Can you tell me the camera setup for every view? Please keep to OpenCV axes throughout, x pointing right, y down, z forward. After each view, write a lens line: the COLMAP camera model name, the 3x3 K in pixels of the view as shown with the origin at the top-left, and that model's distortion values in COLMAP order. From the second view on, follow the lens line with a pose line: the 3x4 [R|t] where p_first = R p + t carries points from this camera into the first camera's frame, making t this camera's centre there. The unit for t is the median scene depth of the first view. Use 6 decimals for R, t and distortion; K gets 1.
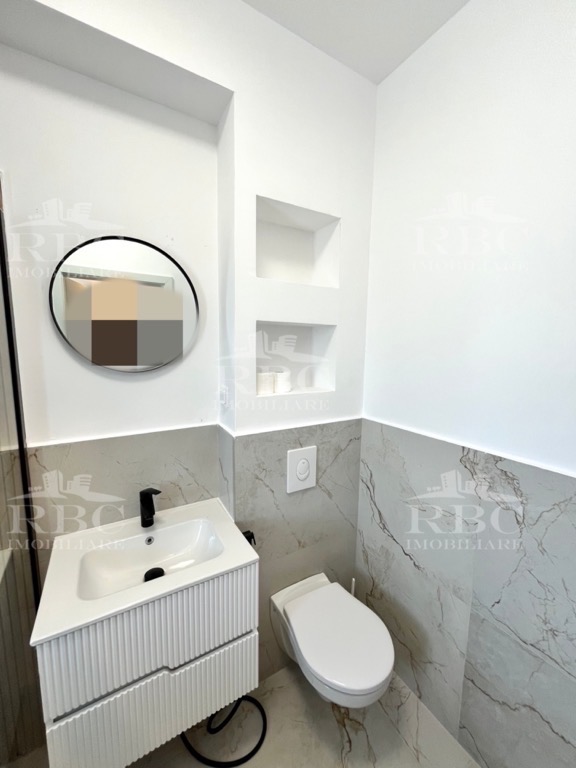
lens RADIAL K [[310.6, 0, 288.0], [0, 310.6, 384.0], [0, 0, 1]] dist [-0.001283, -0.000043]
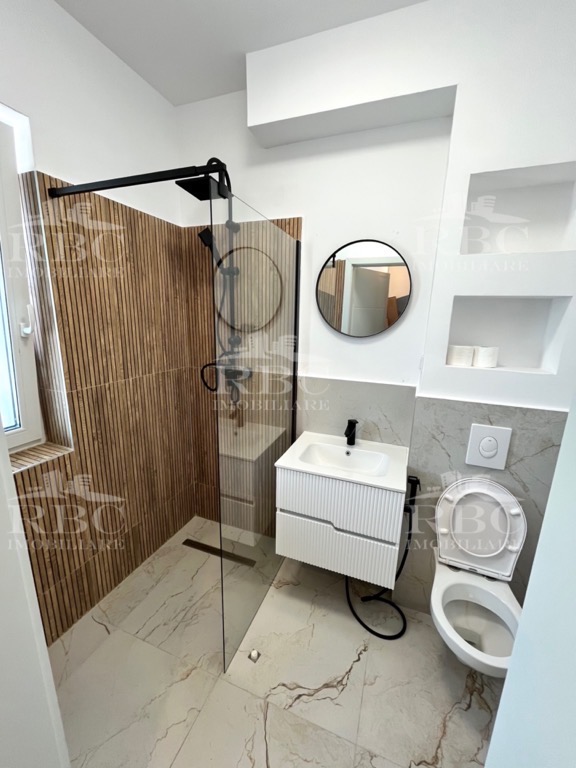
lens RADIAL K [[310.6, 0, 288.0], [0, 310.6, 384.0], [0, 0, 1]] dist [-0.001283, -0.000043]
pose [[0.611793, 0.171991, -0.772094, 0.405616], [-0.113853, 0.985059, 0.129215, 0.024016], [0.782782, 0.008852, 0.622234, -0.119030]]
